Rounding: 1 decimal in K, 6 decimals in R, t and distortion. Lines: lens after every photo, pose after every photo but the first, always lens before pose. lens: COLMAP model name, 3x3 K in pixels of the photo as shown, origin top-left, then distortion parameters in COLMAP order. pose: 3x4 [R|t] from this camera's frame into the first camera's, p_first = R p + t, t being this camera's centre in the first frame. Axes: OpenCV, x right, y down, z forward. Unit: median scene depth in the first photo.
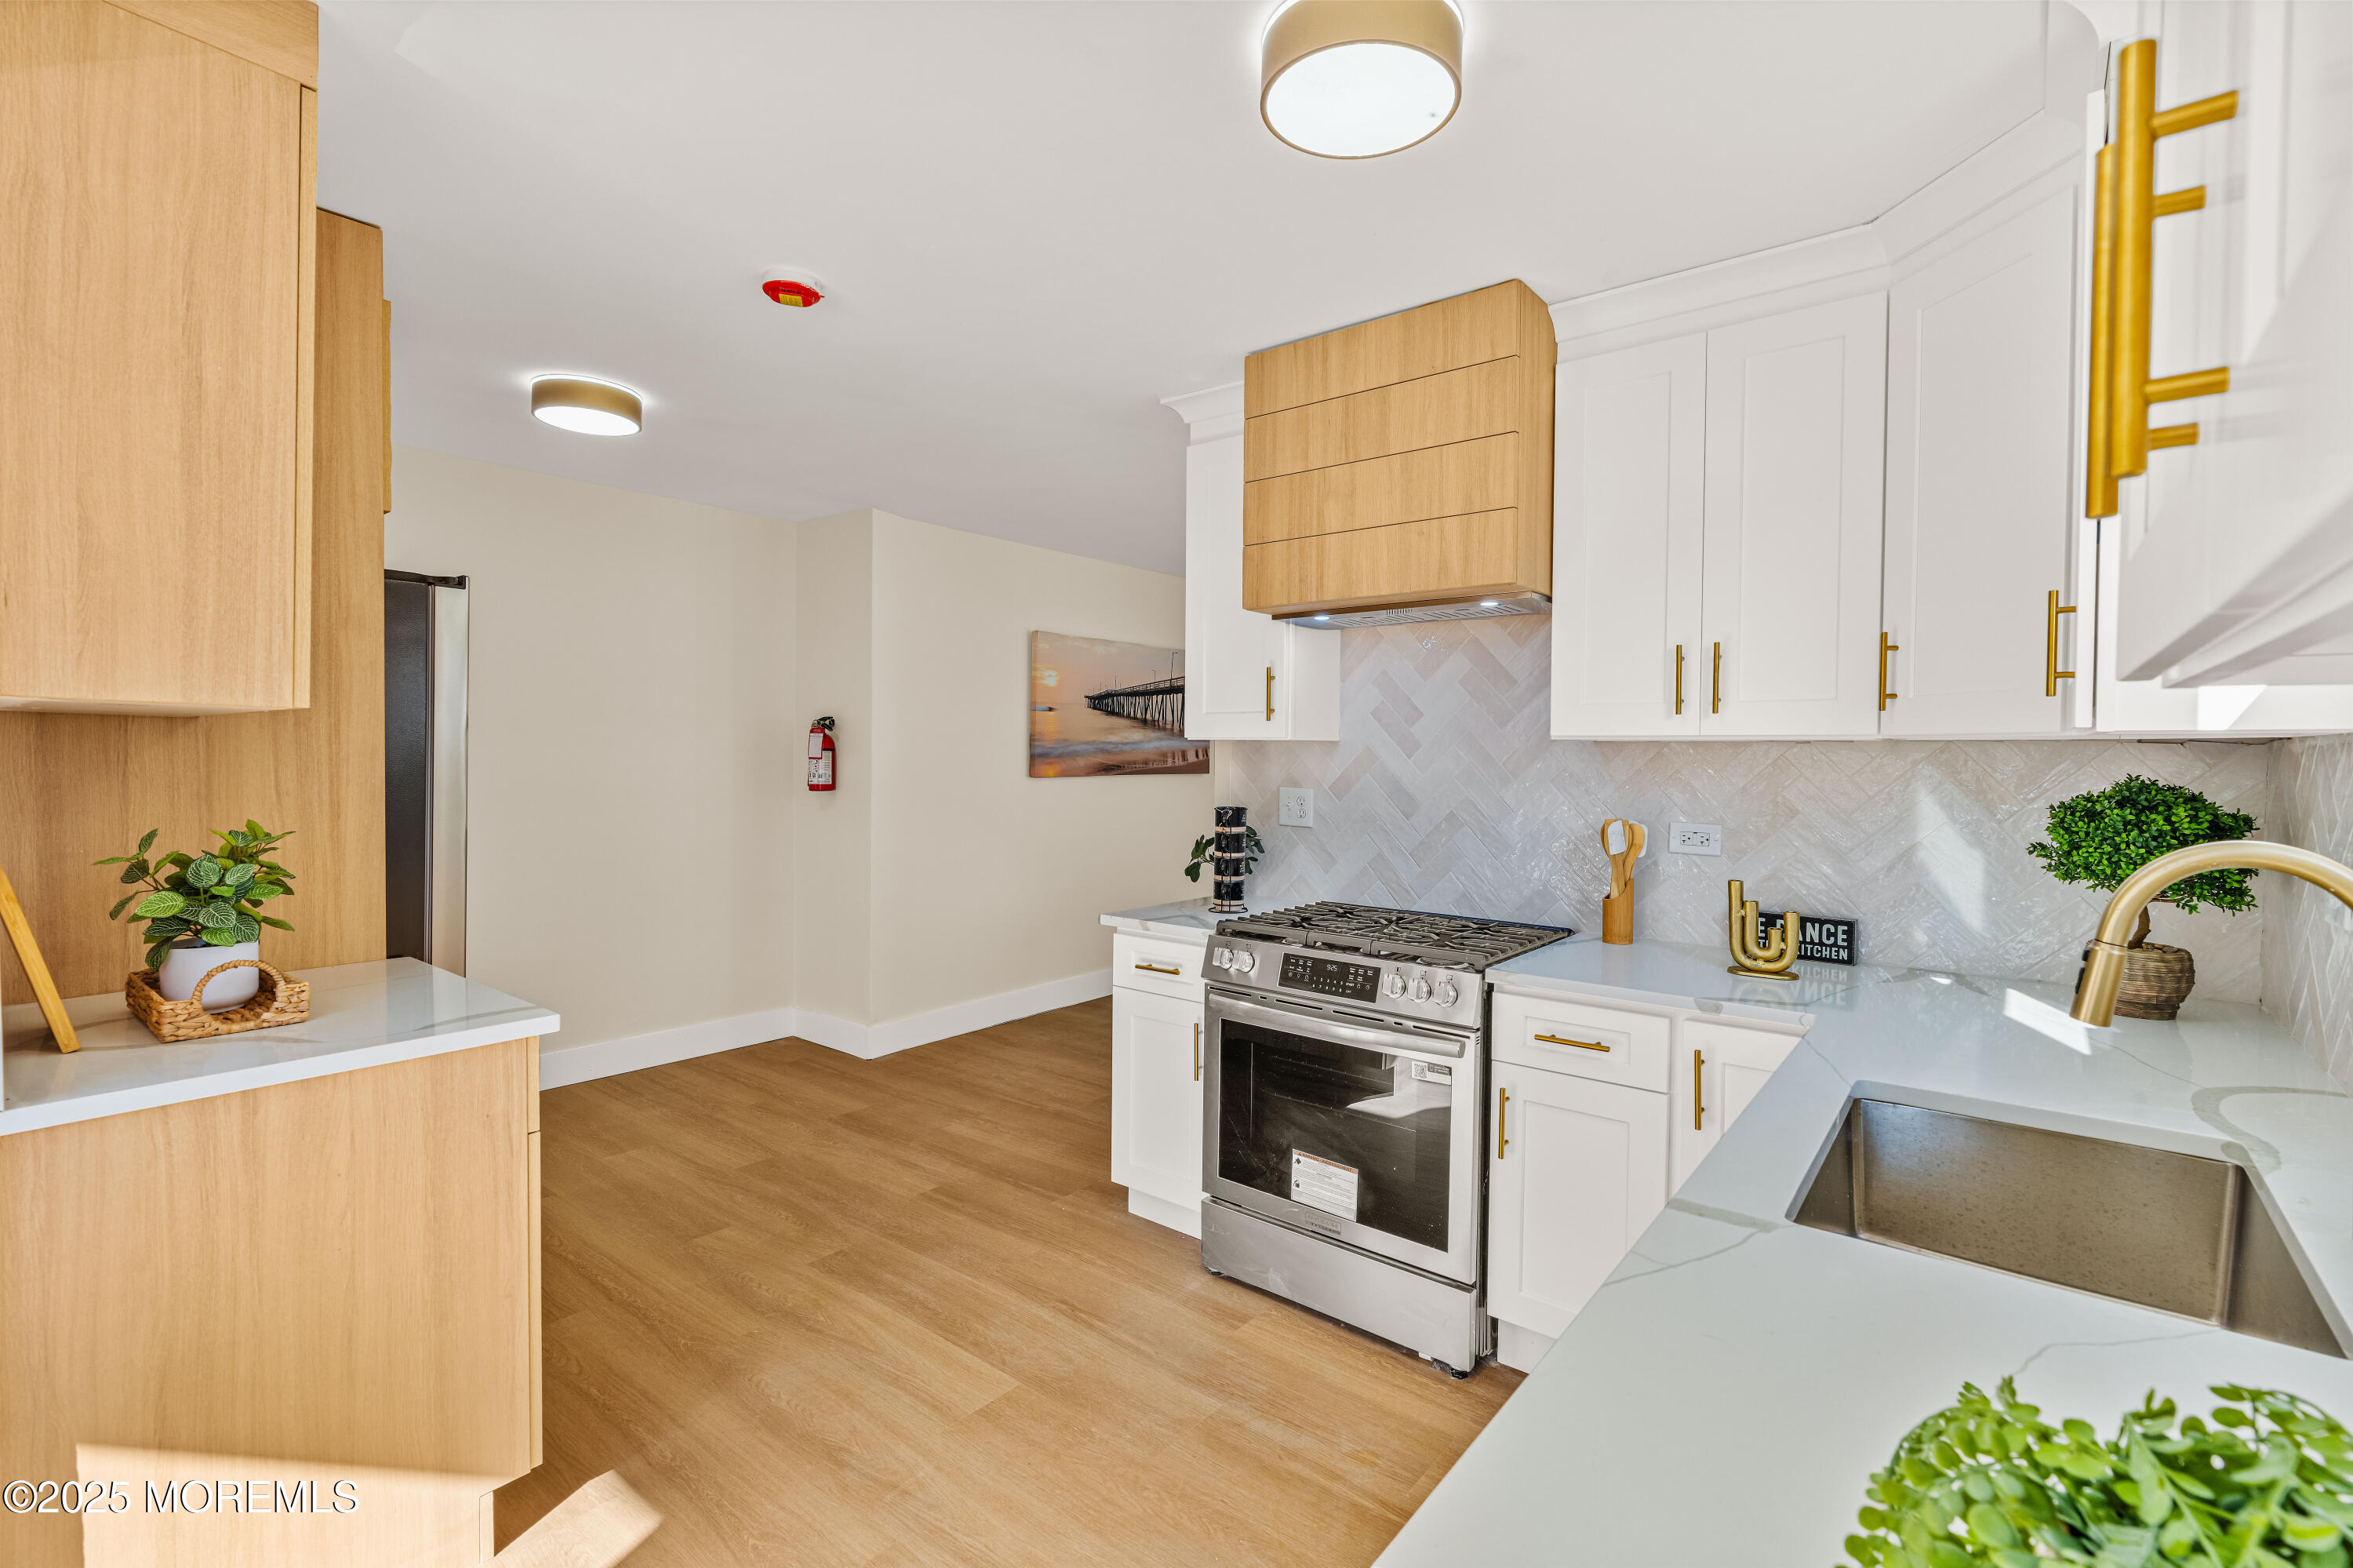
lens RADIAL K [[1052.5, 0, 1180.0], [0, 1052.5, 776.2], [0, 0, 1]] dist [-0.006744, 0.001586]
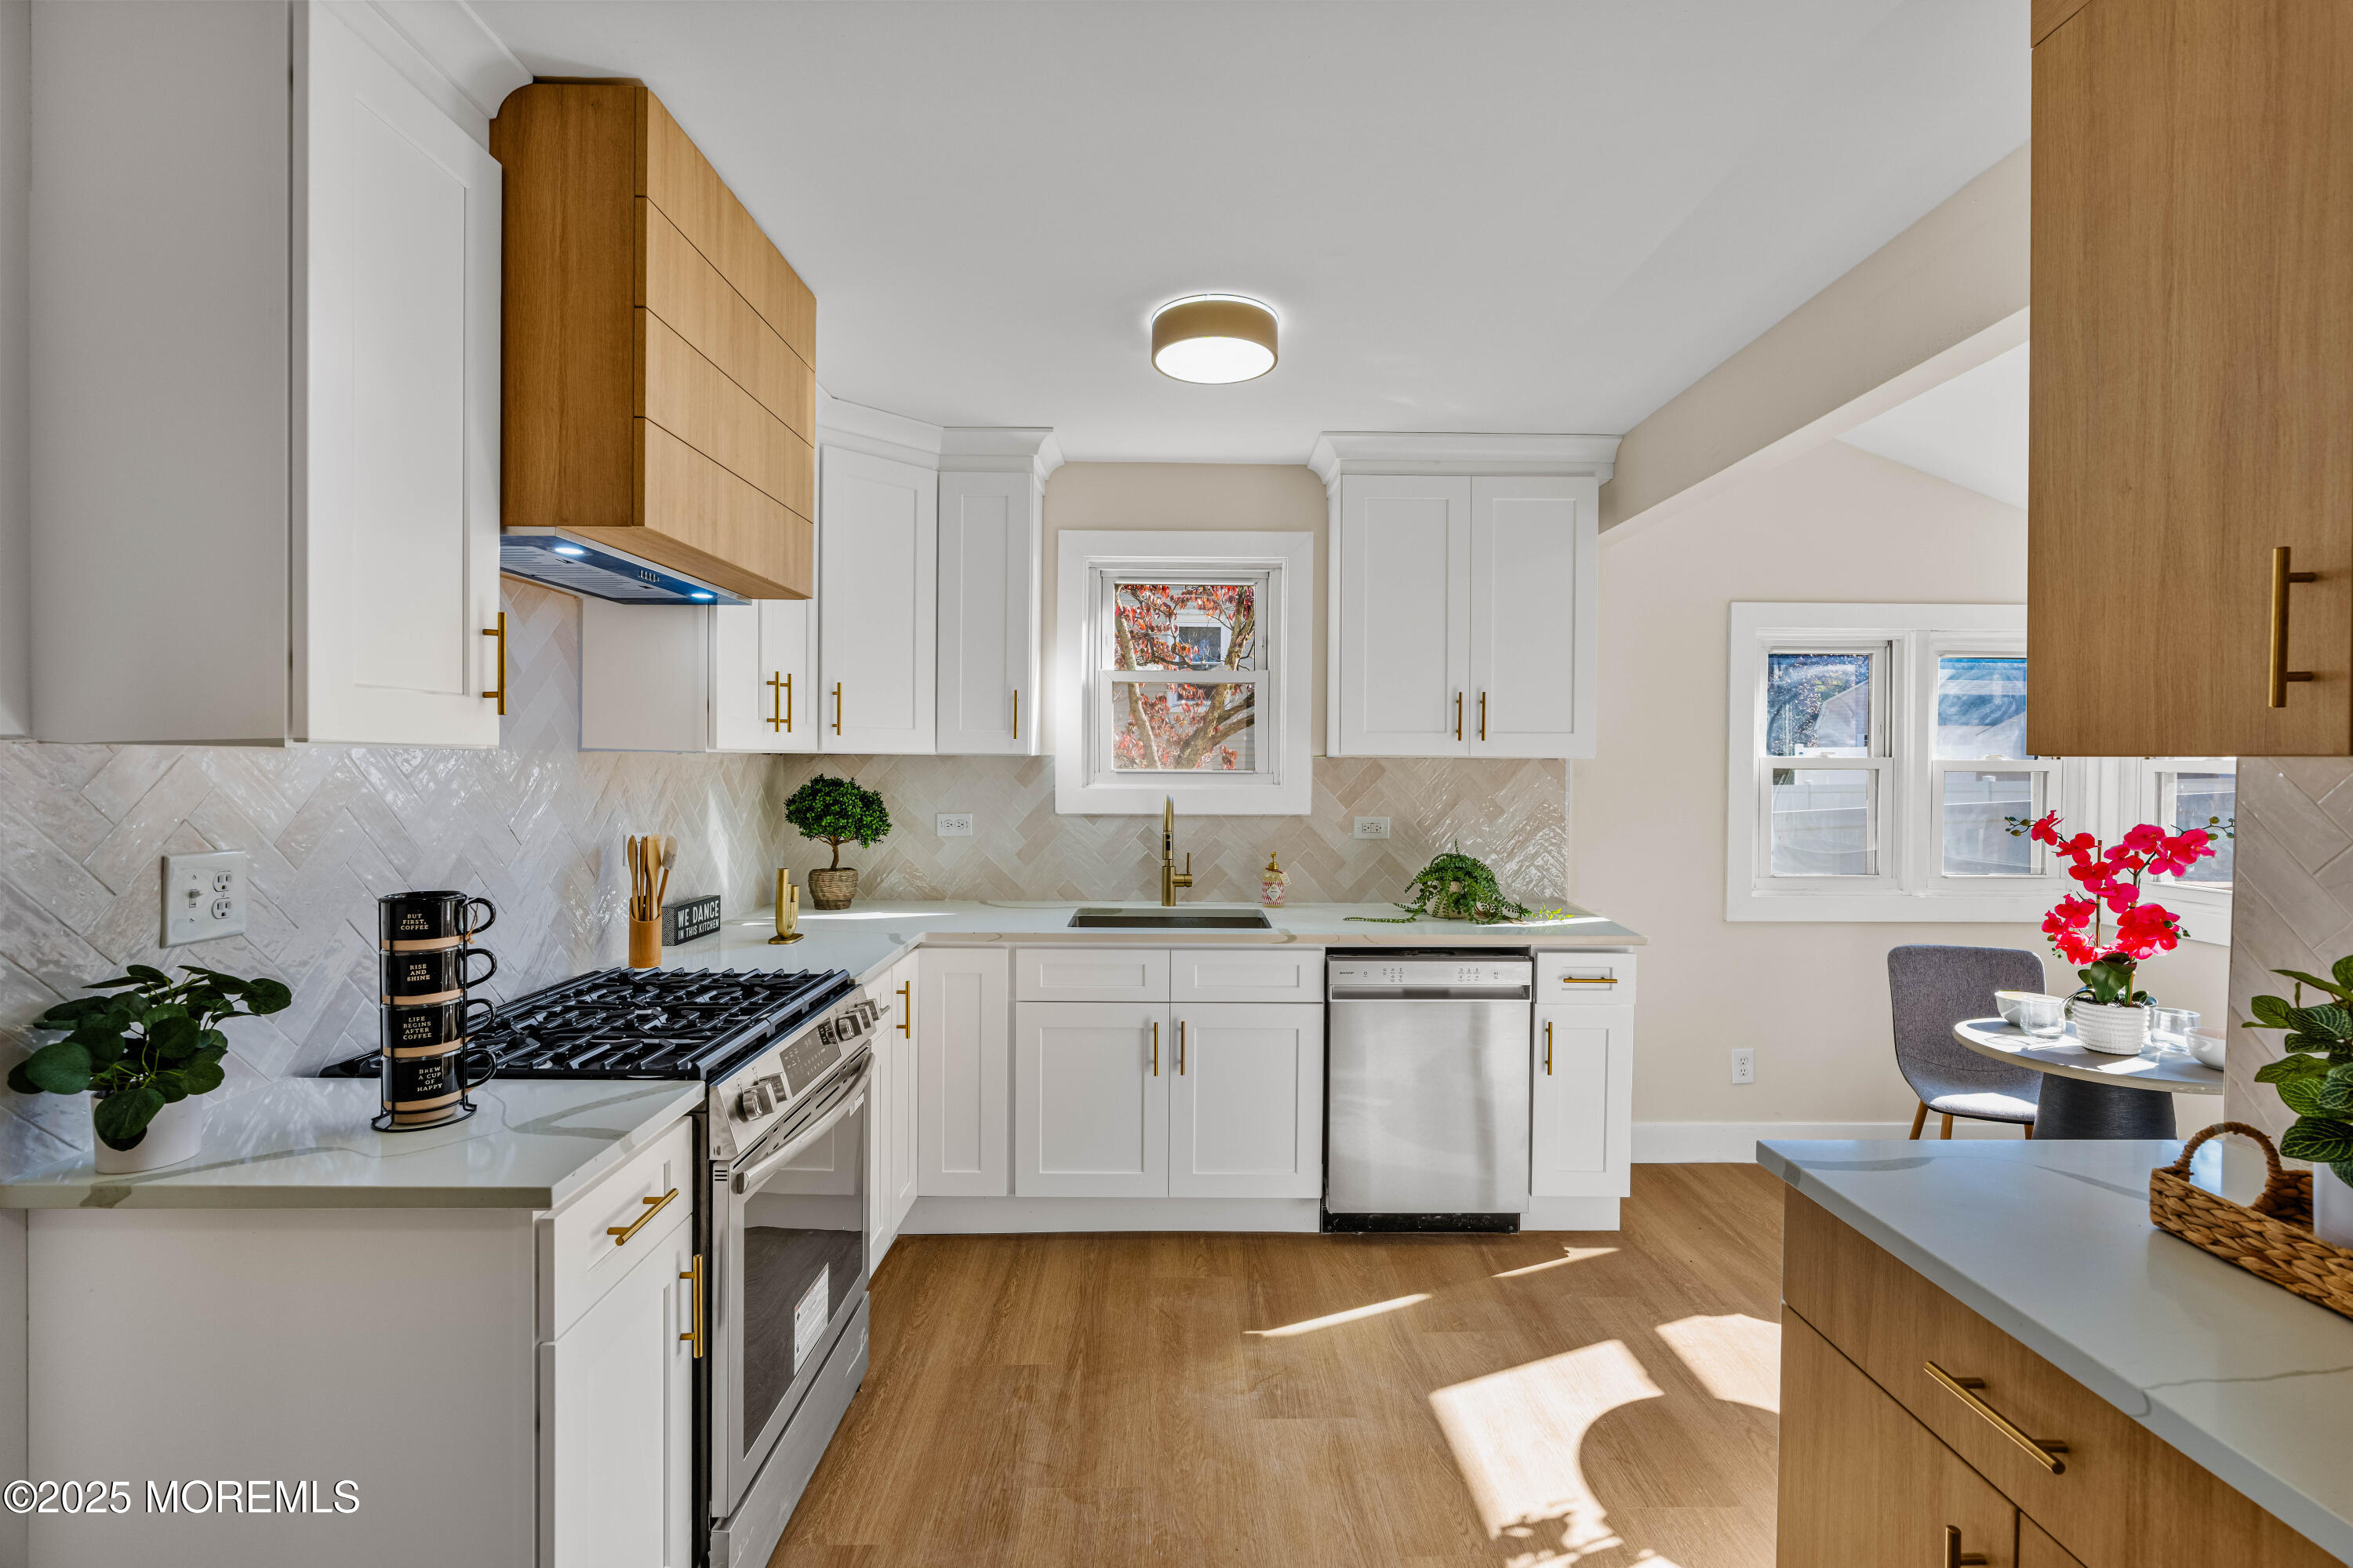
lens RADIAL K [[1052.5, 0, 1184.4], [0, 1052.5, 774.6], [0, 0, 1]] dist [-0.006744, 0.001586]
pose [[-0.636401, -0.027109, 0.770882, -0.653408], [0.000961, 0.999354, 0.035937, -0.049958], [-0.771358, 0.023611, -0.635964, 1.298554]]
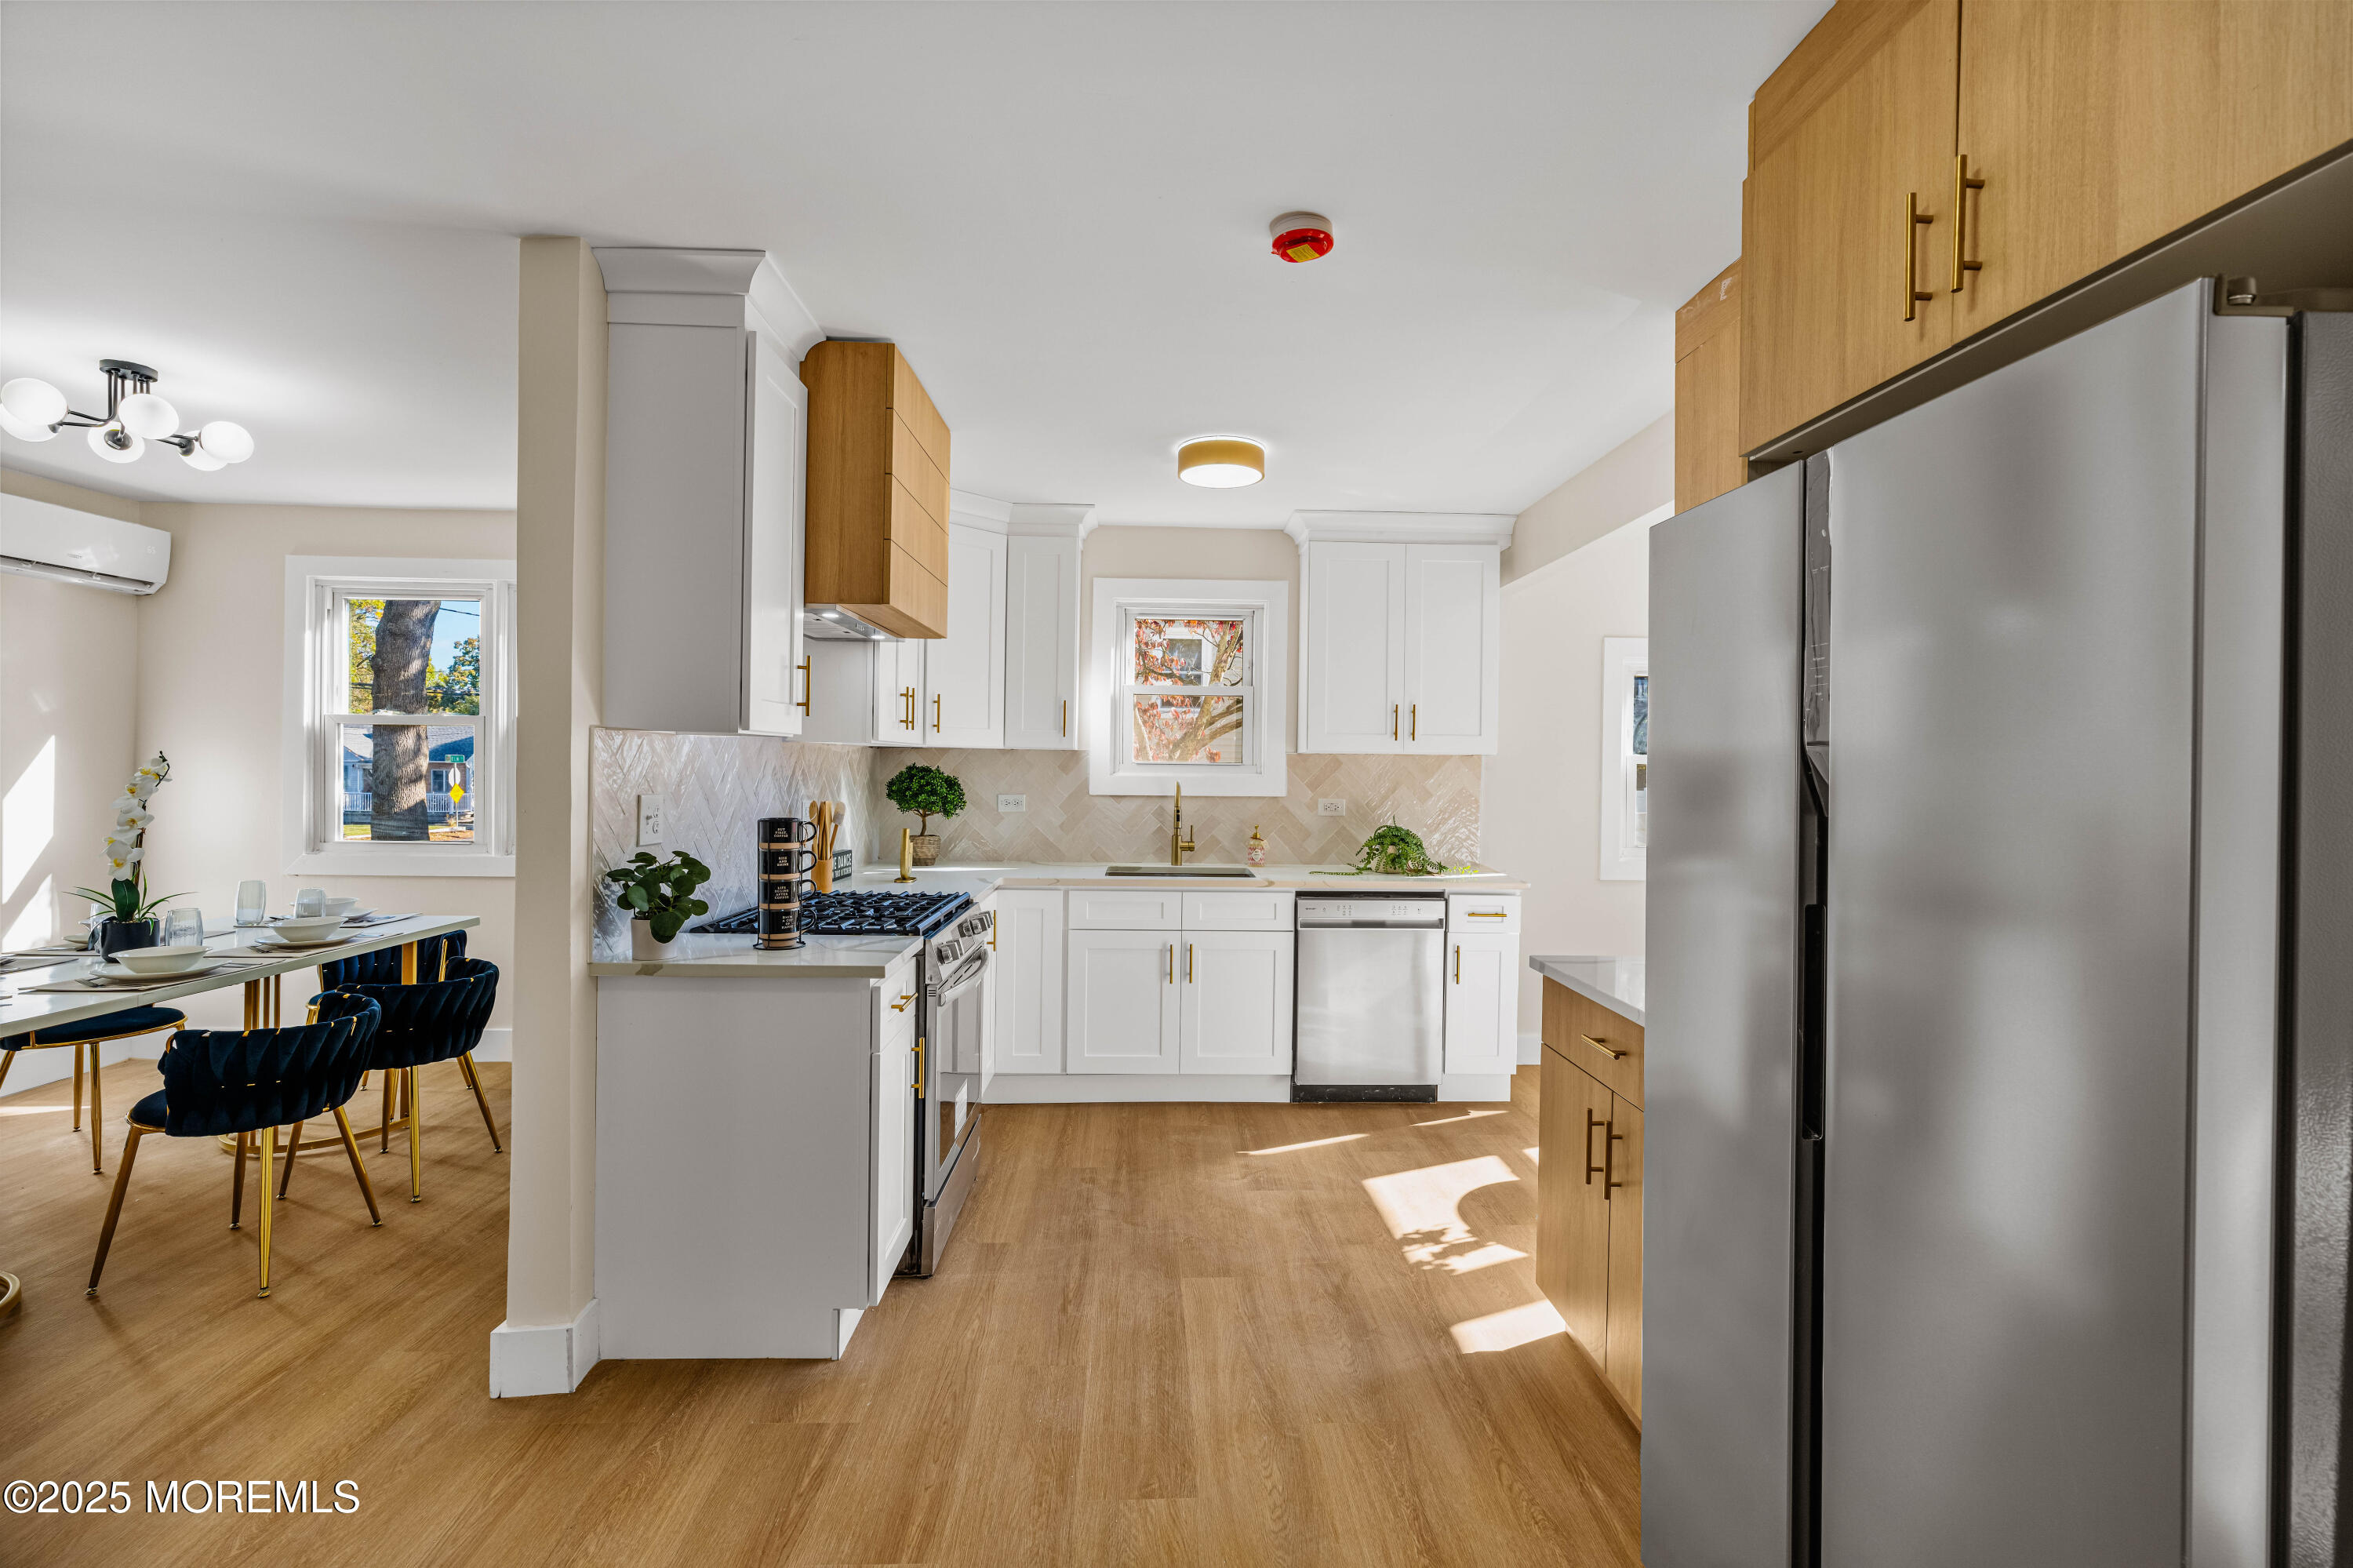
lens RADIAL K [[1052.5, 0, 1185.6], [0, 1052.5, 772.7], [0, 0, 1]] dist [-0.006744, 0.001586]
pose [[-0.655764, -0.025134, 0.754547, -0.964796], [-0.005893, 0.999586, 0.028175, -0.038510], [-0.754943, 0.014029, -0.655640, 1.626373]]
